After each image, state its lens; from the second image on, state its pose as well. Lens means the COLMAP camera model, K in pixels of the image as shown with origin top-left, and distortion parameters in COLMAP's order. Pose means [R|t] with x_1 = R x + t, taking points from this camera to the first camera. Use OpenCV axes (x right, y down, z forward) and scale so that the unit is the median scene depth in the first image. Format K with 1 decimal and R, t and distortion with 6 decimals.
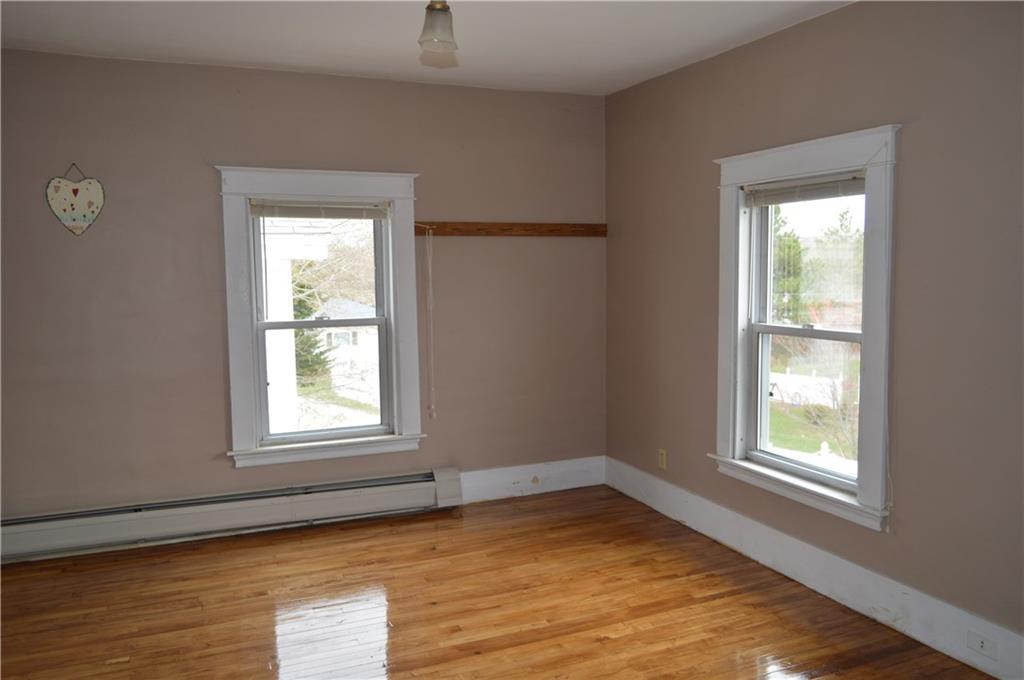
lens RADIAL K [[822.9, 0, 512.0], [0, 822.9, 340.0], [0, 0, 1]] dist [0.044328, 0.001134]
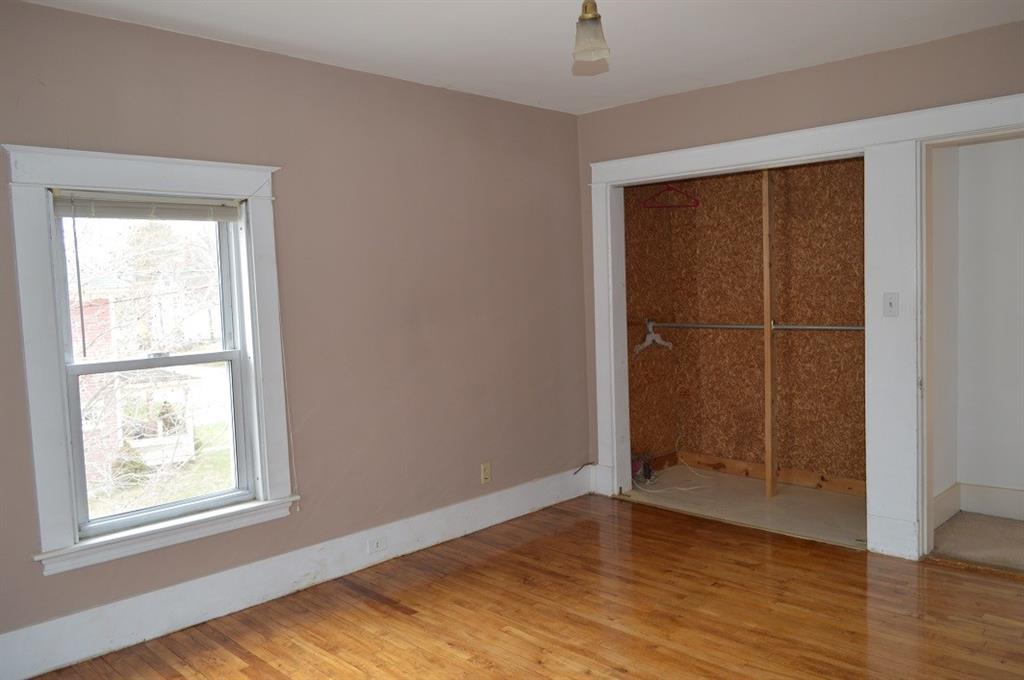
lens RADIAL K [[822.9, 0, 512.0], [0, 822.9, 340.0], [0, 0, 1]] dist [0.044328, 0.001134]
pose [[-0.369164, -0.041006, 0.928459, -0.667675], [0.124462, 0.987845, 0.093117, -0.072238], [-0.920992, 0.149933, -0.359574, 0.996699]]
